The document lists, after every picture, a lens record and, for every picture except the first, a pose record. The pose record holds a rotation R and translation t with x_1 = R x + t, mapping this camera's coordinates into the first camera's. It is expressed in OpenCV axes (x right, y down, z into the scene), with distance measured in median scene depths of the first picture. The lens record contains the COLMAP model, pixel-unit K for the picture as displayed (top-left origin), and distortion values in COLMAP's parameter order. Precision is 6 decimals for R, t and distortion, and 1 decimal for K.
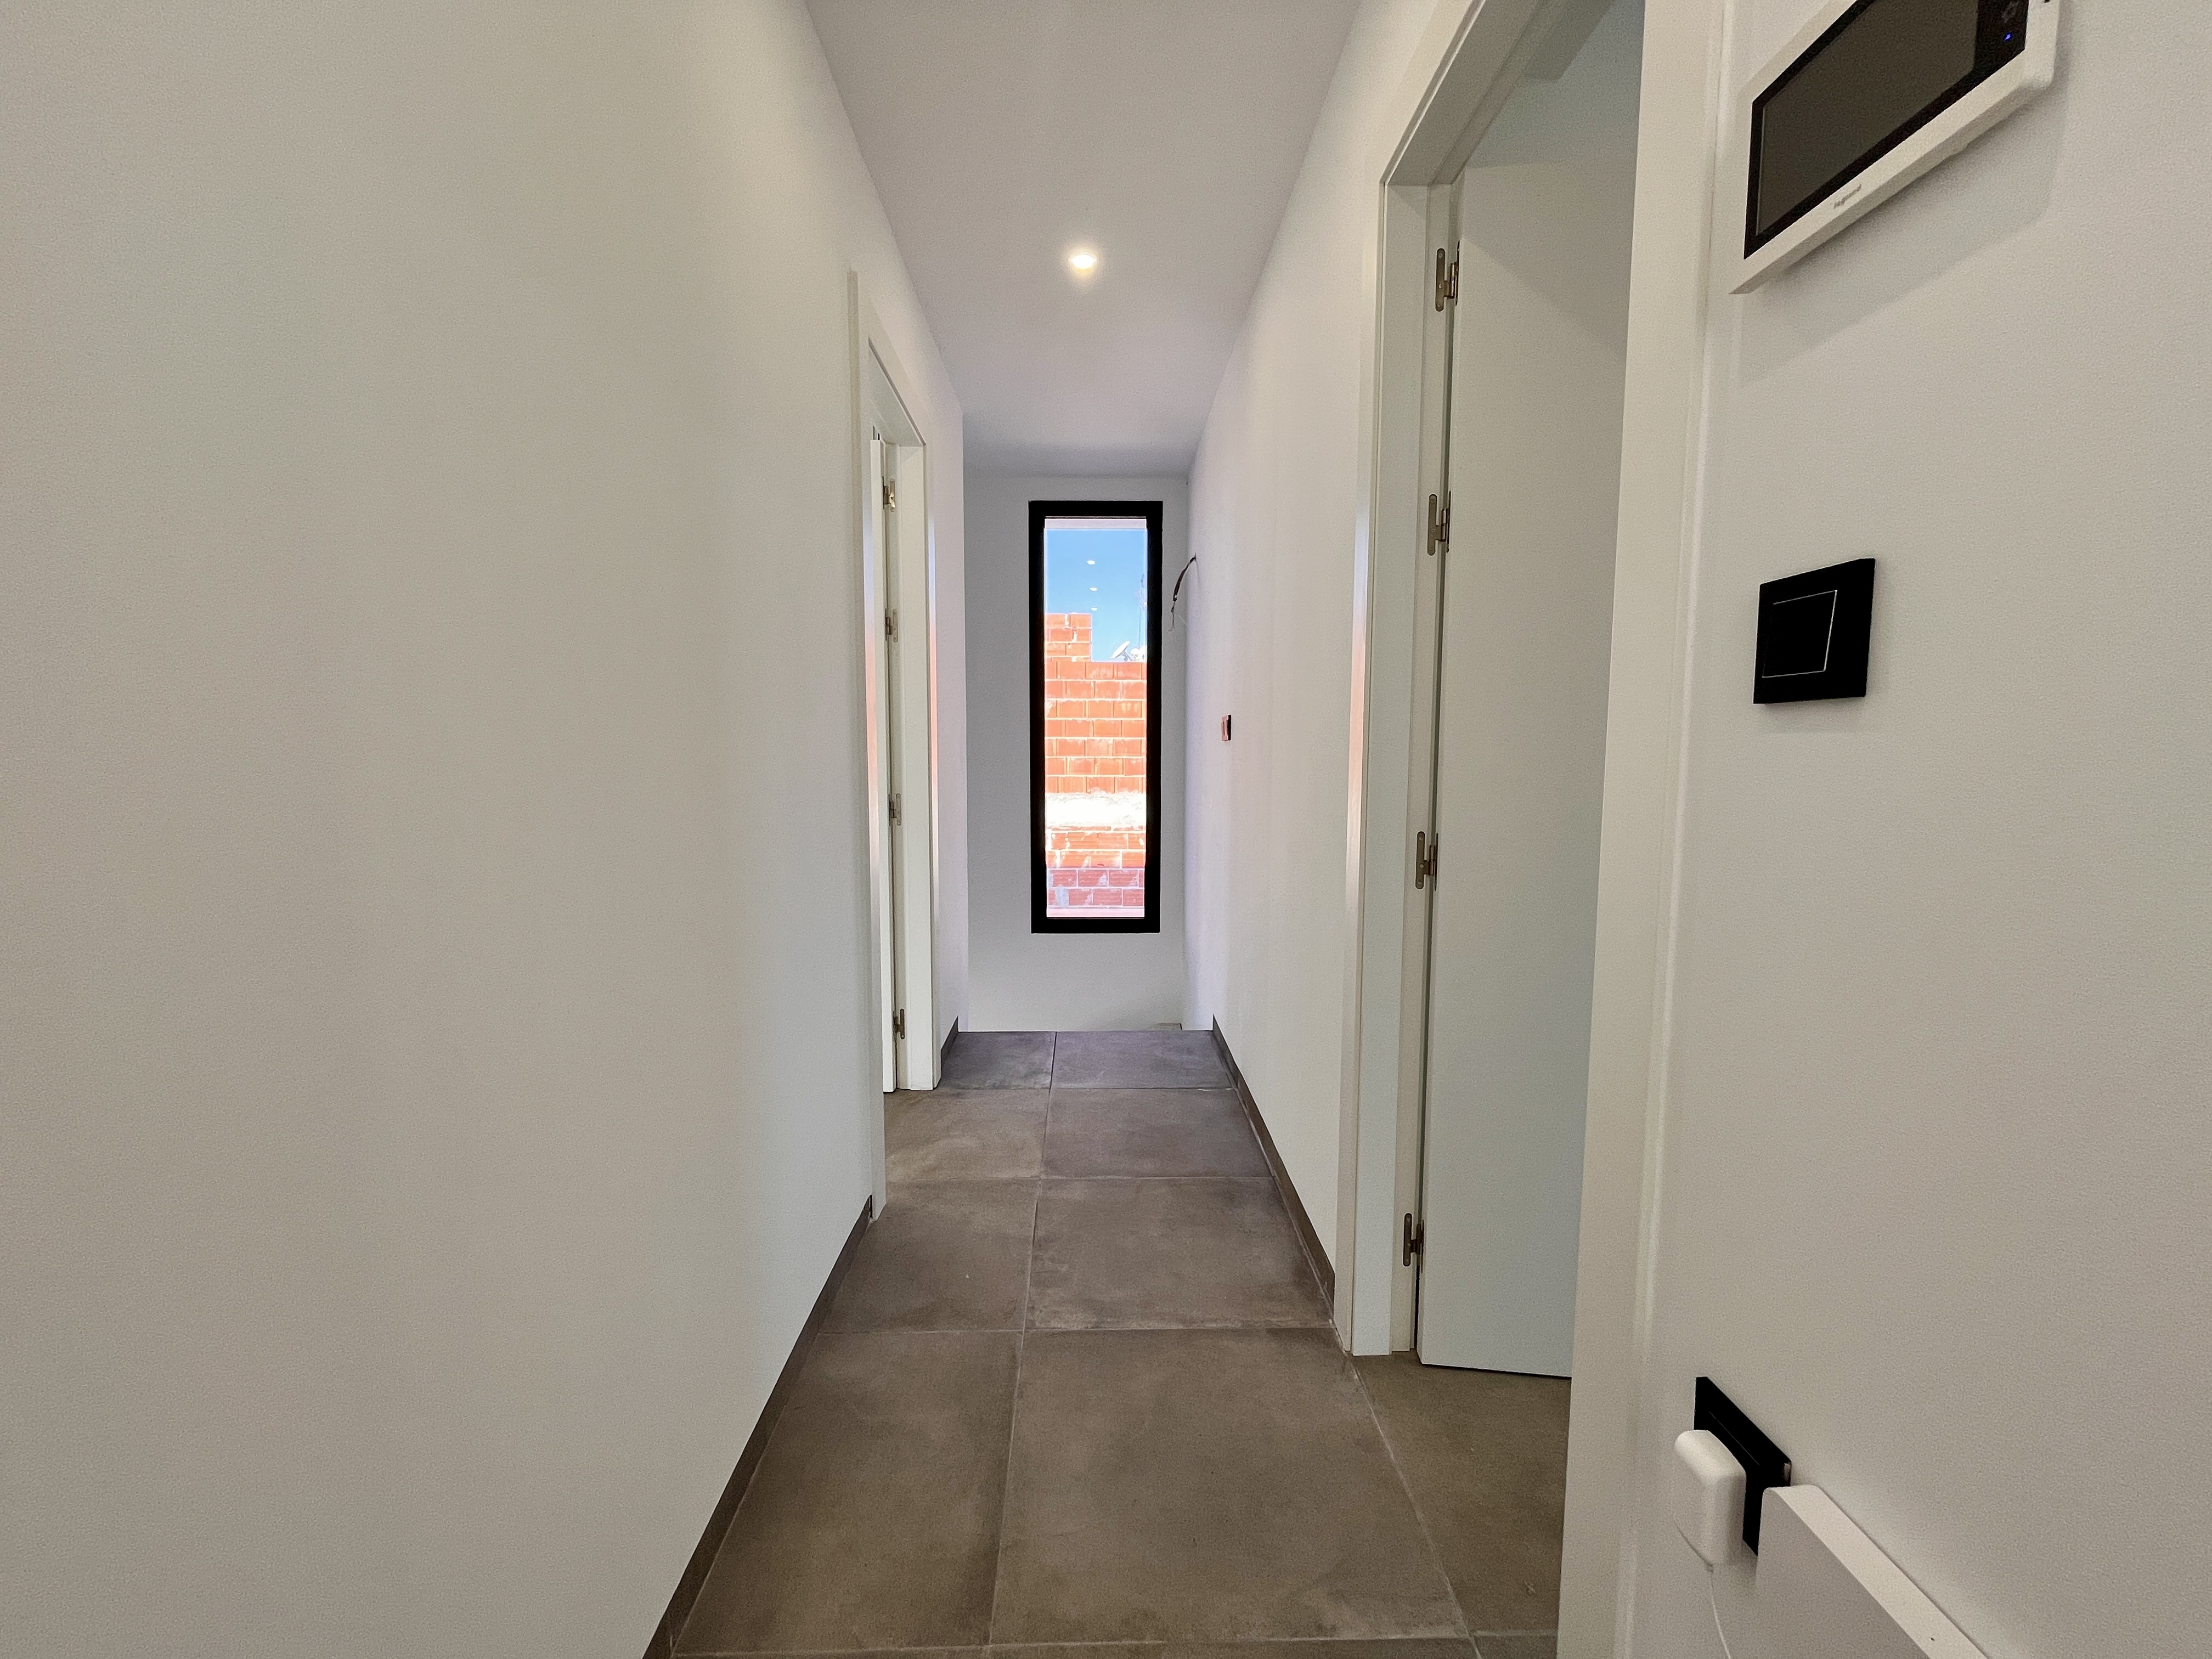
lens RADIAL K [[891.2, 0, 1104.5], [0, 891.2, 827.0], [0, 0, 1]] dist [-0.001771, -0.000233]
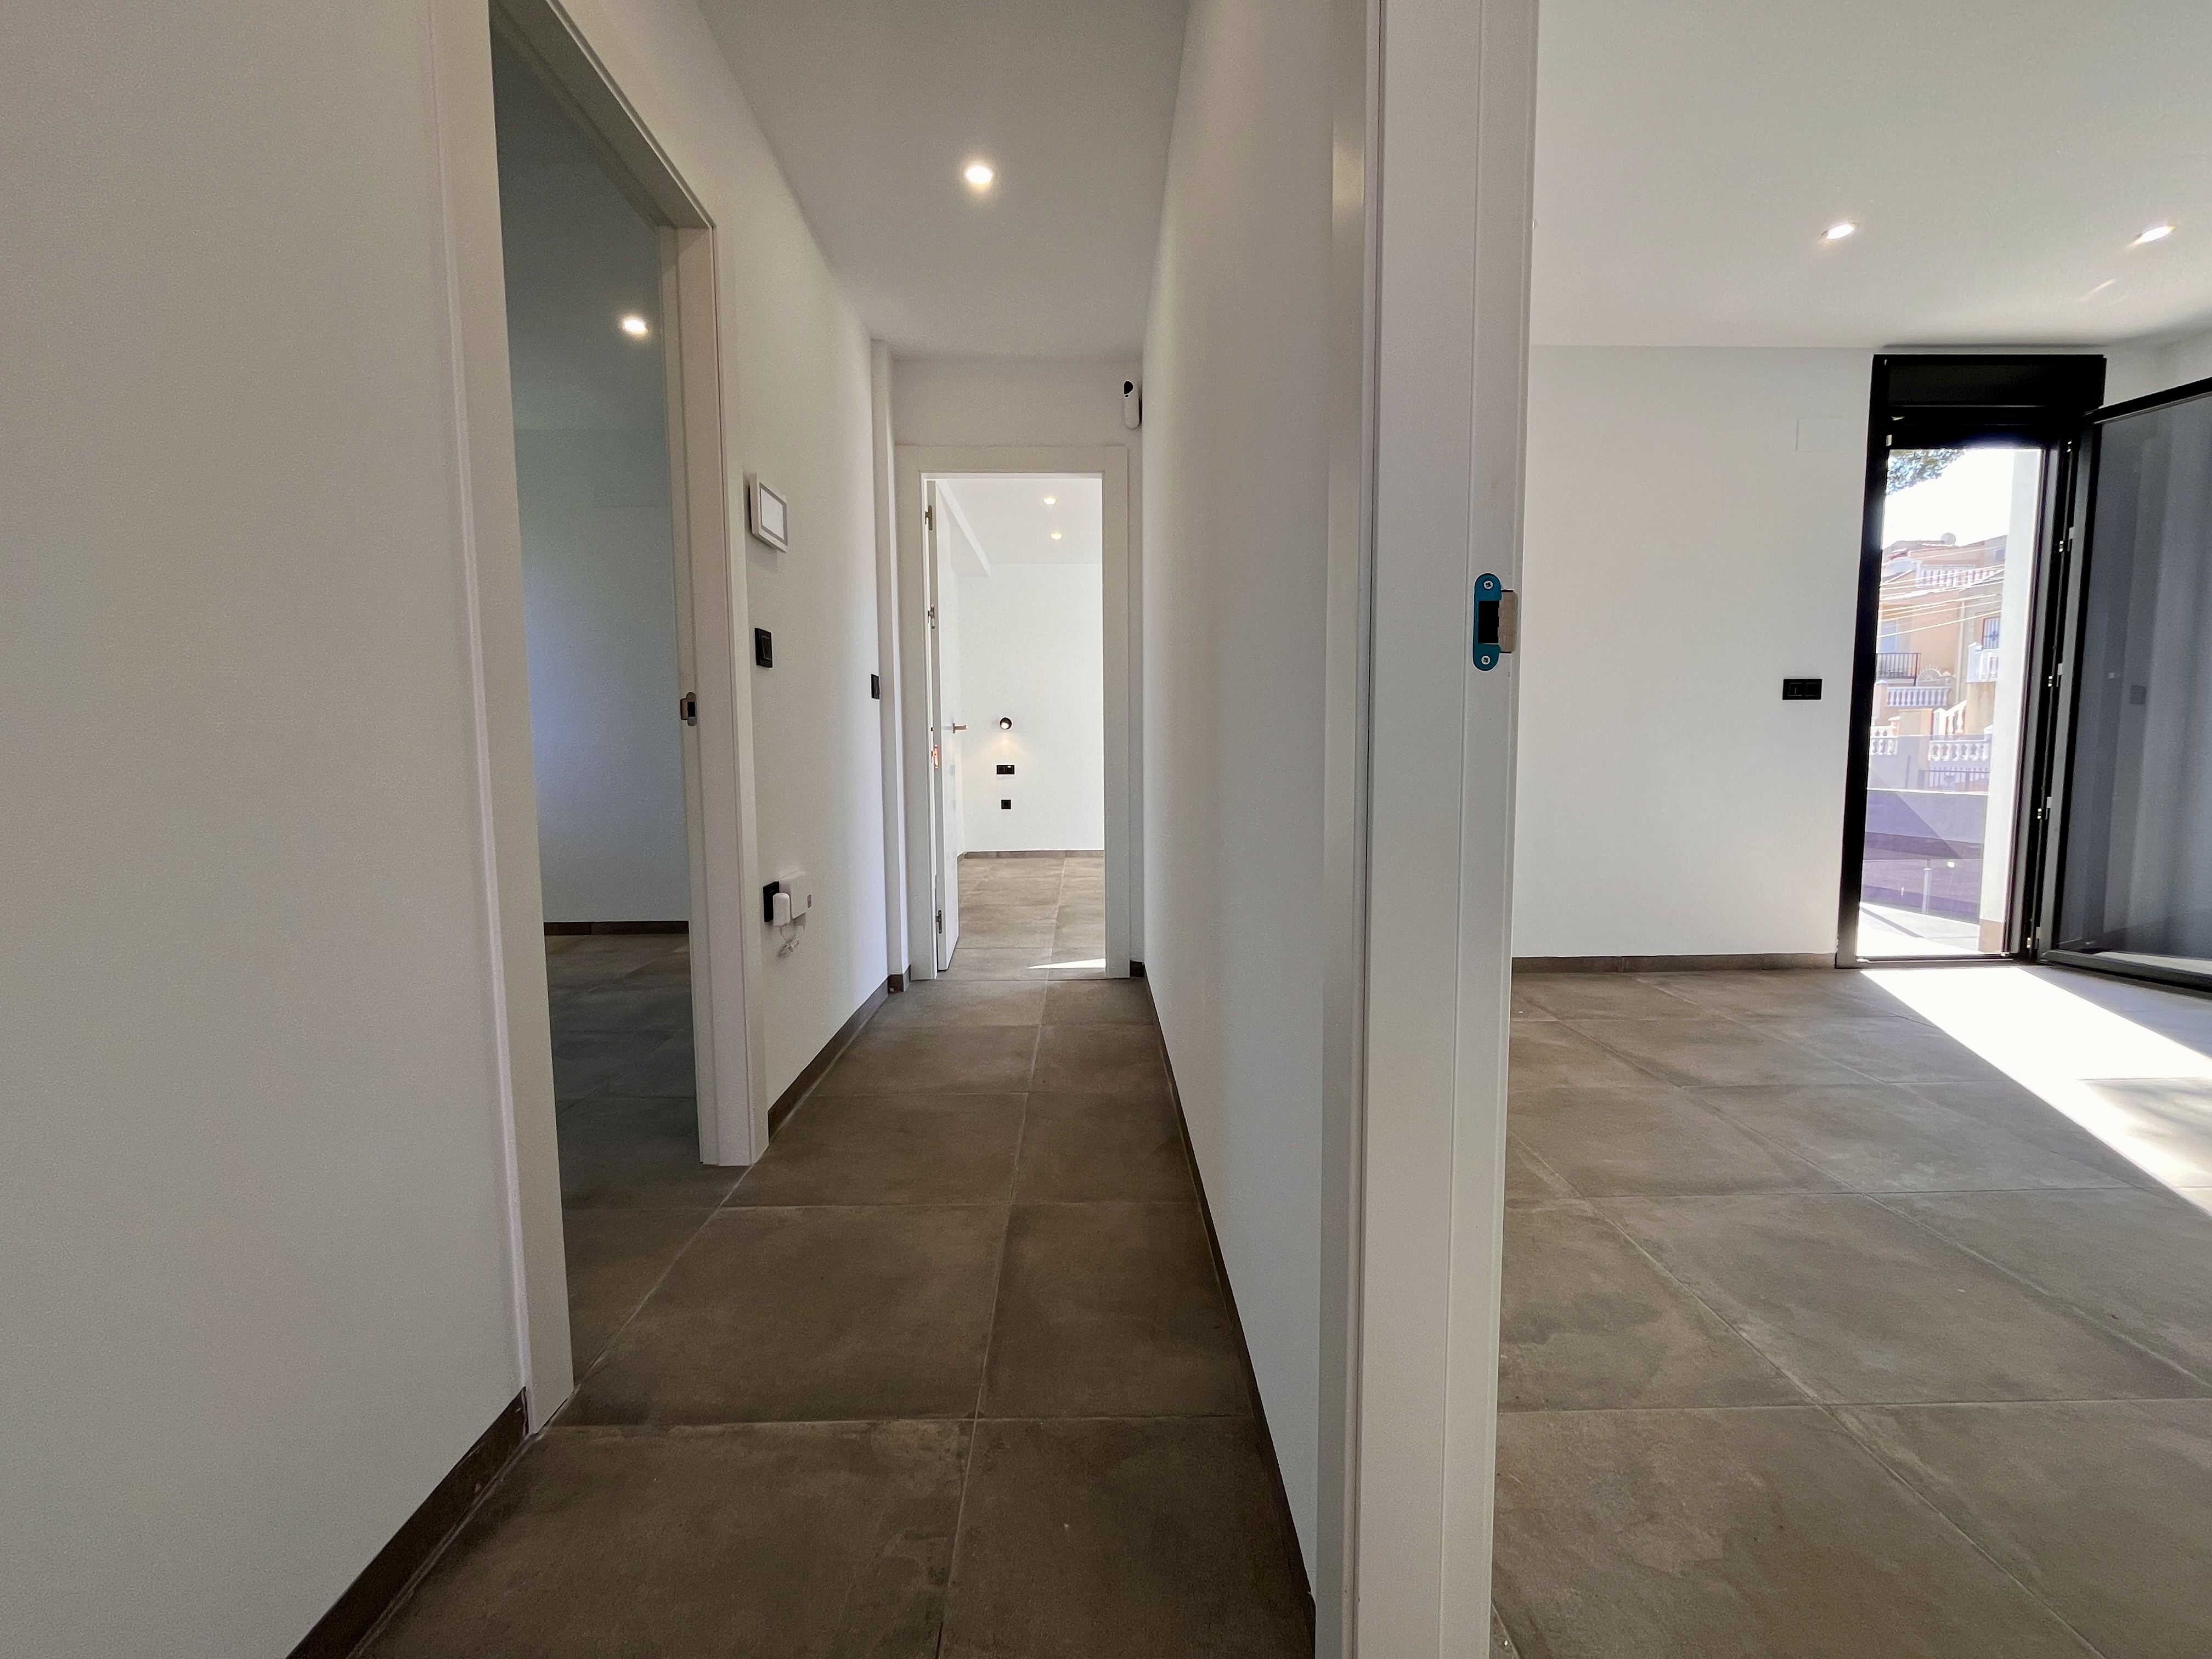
lens RADIAL K [[891.2, 0, 1104.5], [0, 891.2, 827.0], [0, 0, 1]] dist [-0.001771, -0.000233]
pose [[-0.999980, 0.005634, -0.002786, -0.202471], [0.005072, 0.985131, 0.171729, -0.043906], [0.003712, 0.171711, -0.985140, 1.679825]]
